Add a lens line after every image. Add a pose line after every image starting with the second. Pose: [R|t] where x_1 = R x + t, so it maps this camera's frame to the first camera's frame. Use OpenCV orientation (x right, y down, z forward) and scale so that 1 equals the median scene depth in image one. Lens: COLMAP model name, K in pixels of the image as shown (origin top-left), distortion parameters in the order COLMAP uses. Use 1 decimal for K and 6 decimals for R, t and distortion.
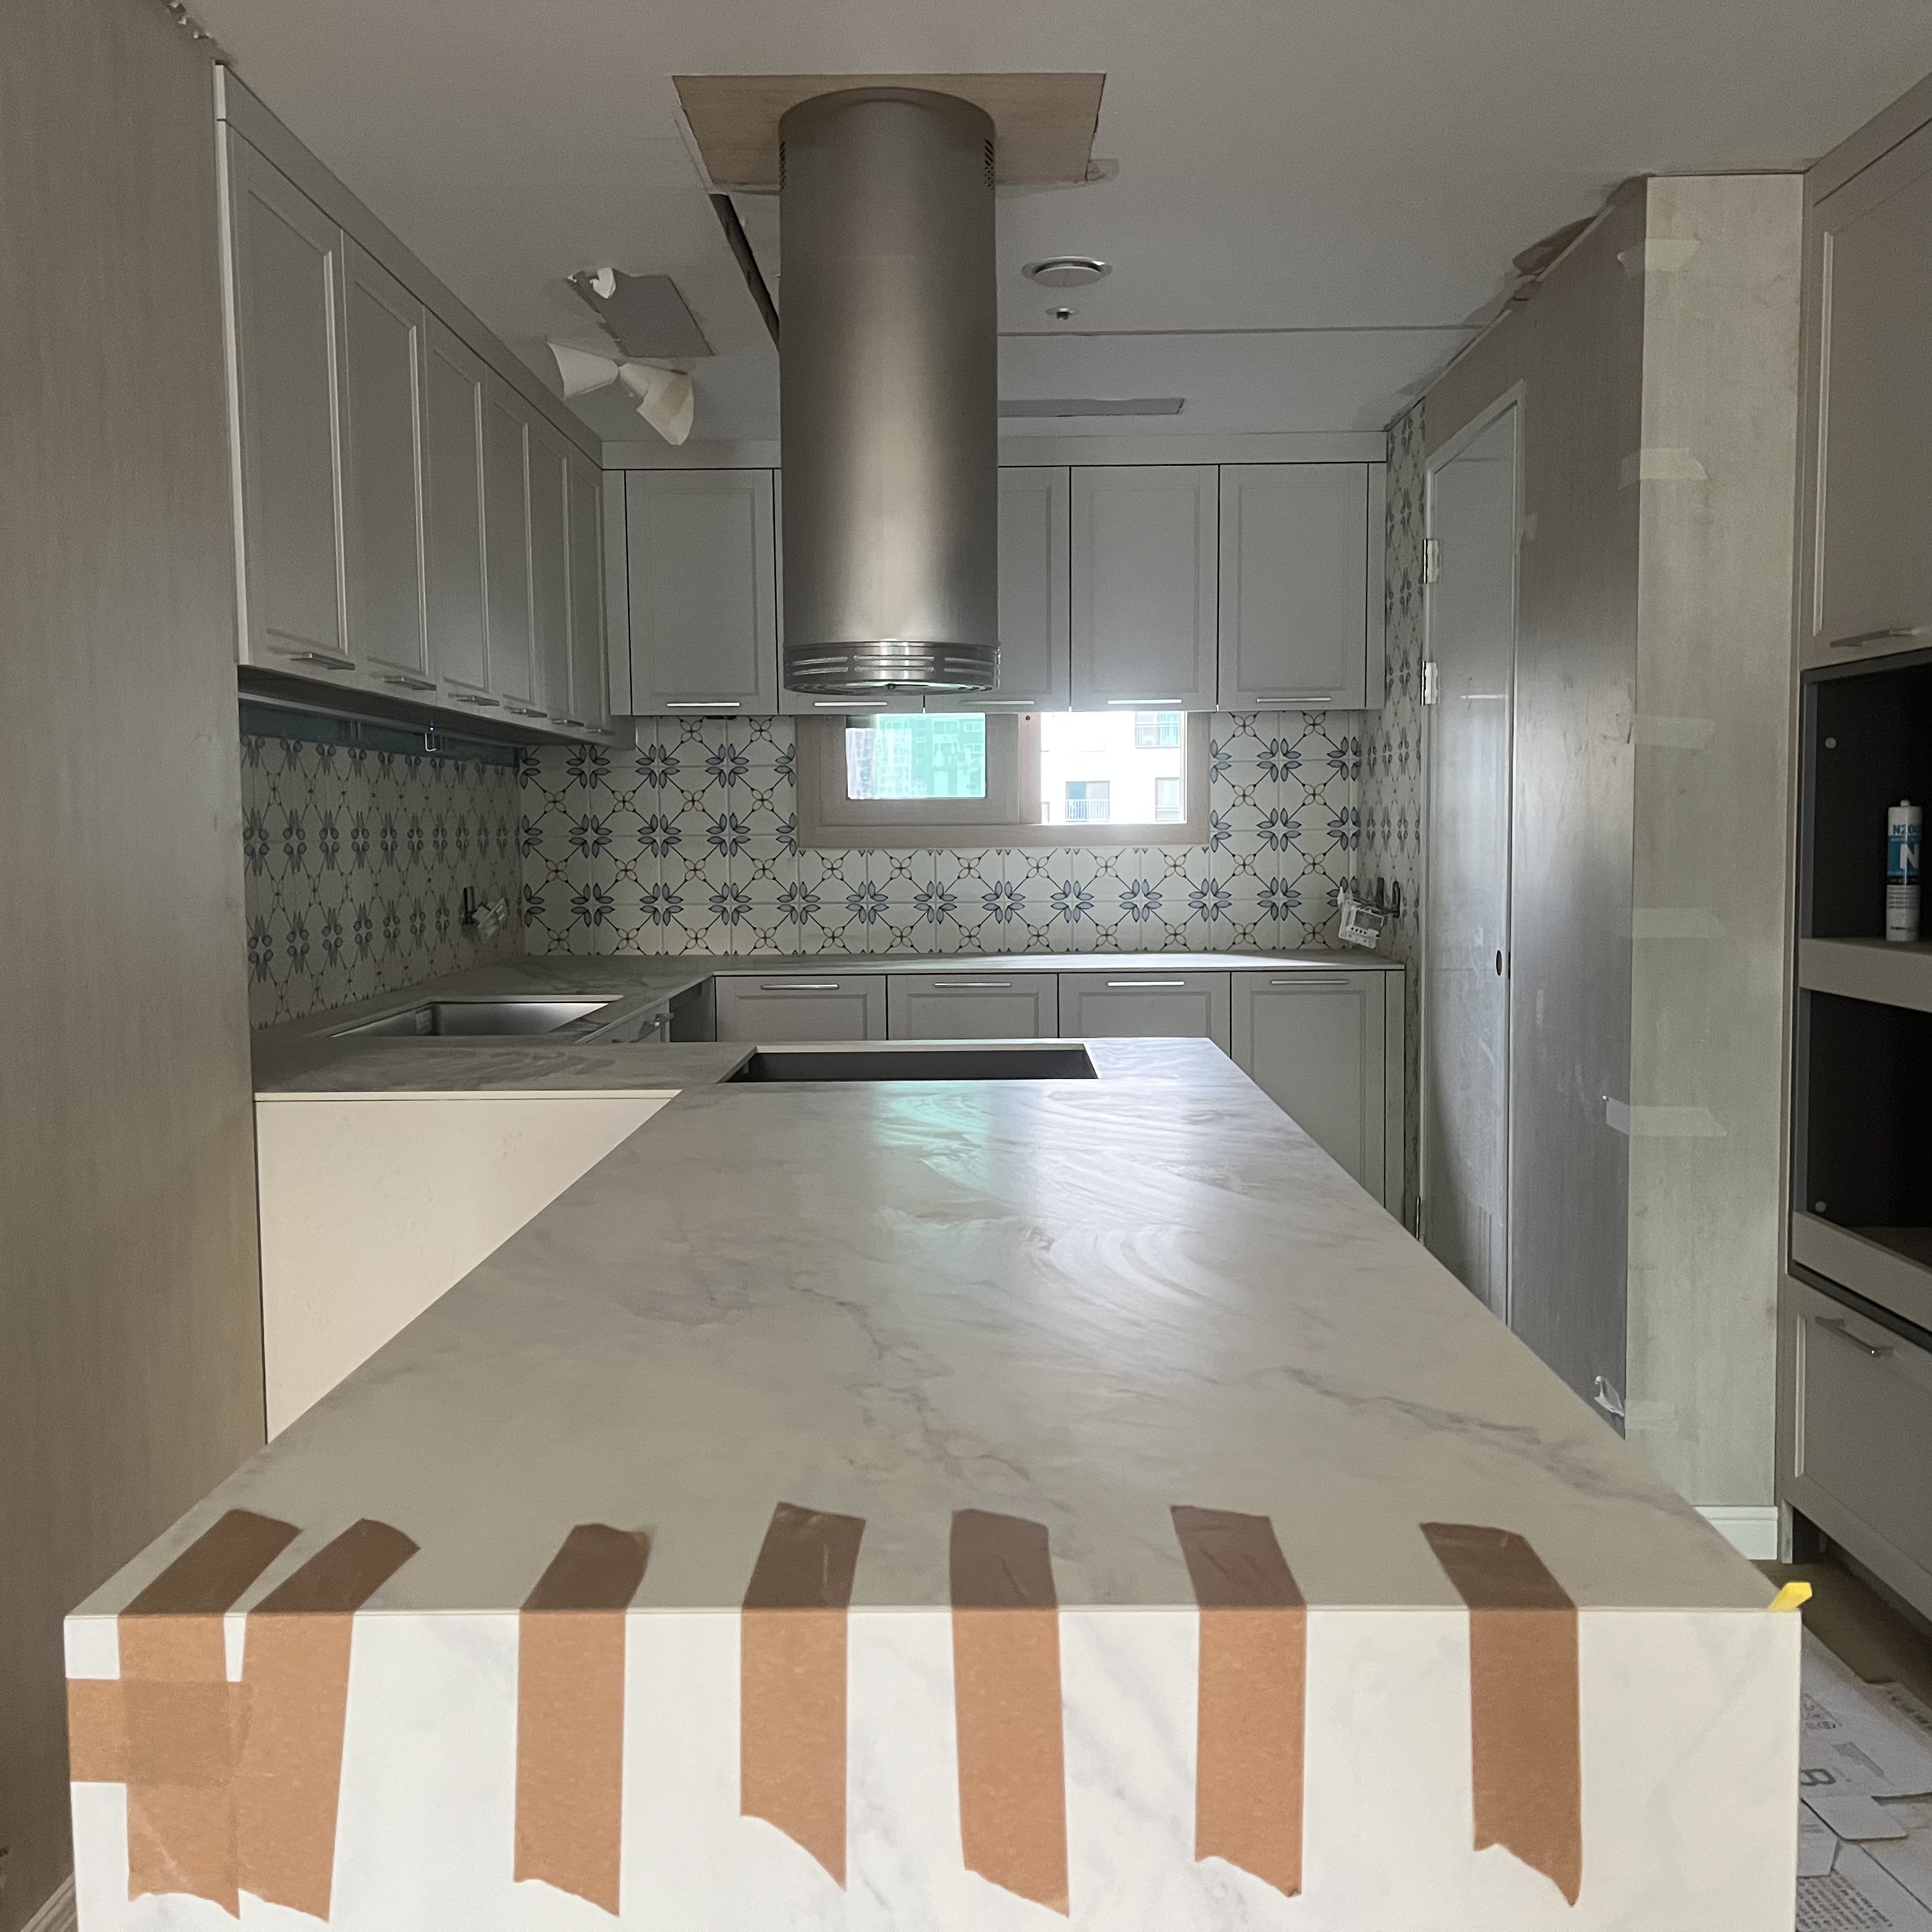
lens RADIAL K [[1993.4, 0, 966.0], [0, 1993.4, 966.0], [0, 0, 1]] dist [0.135102, -0.425346]
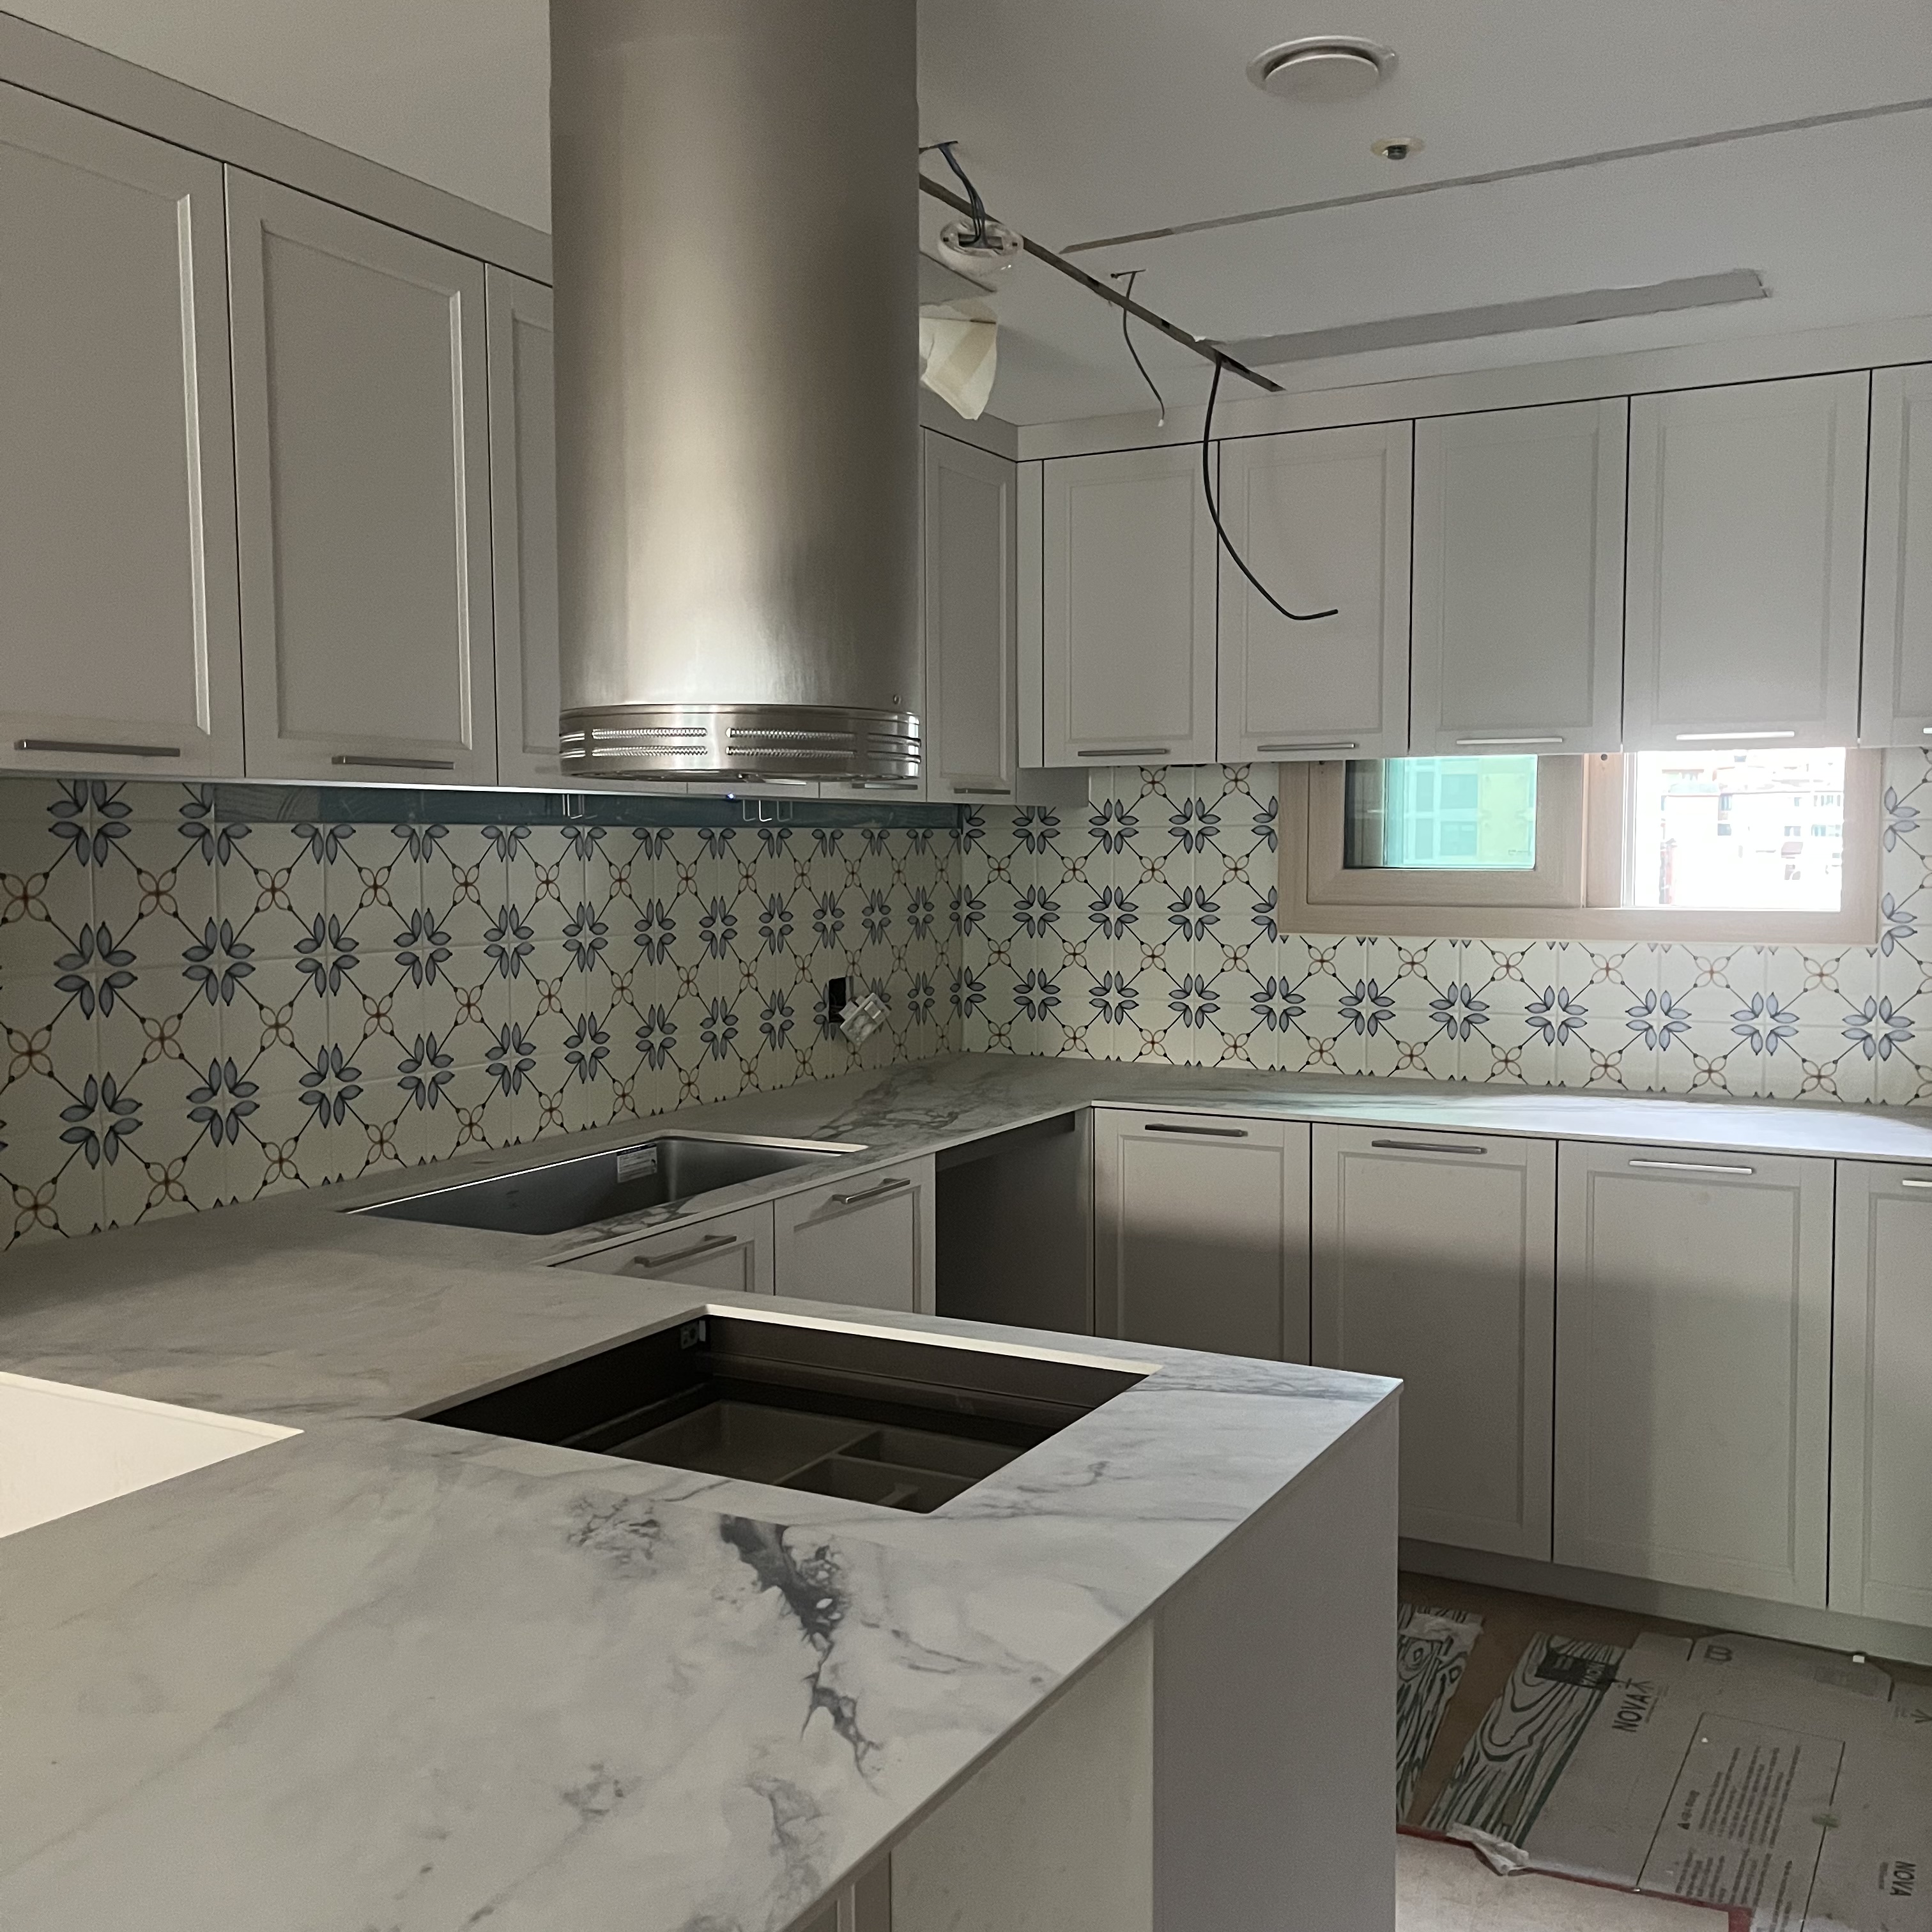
lens RADIAL K [[1957.4, 0, 966.0], [0, 1957.4, 966.0], [0, 0, 1]] dist [0.162120, -0.373525]
pose [[0.878638, 0.036996, -0.476053, 0.170605], [-0.036219, 0.999285, 0.010811, -0.050024], [0.476113, 0.007743, 0.879350, 0.279138]]
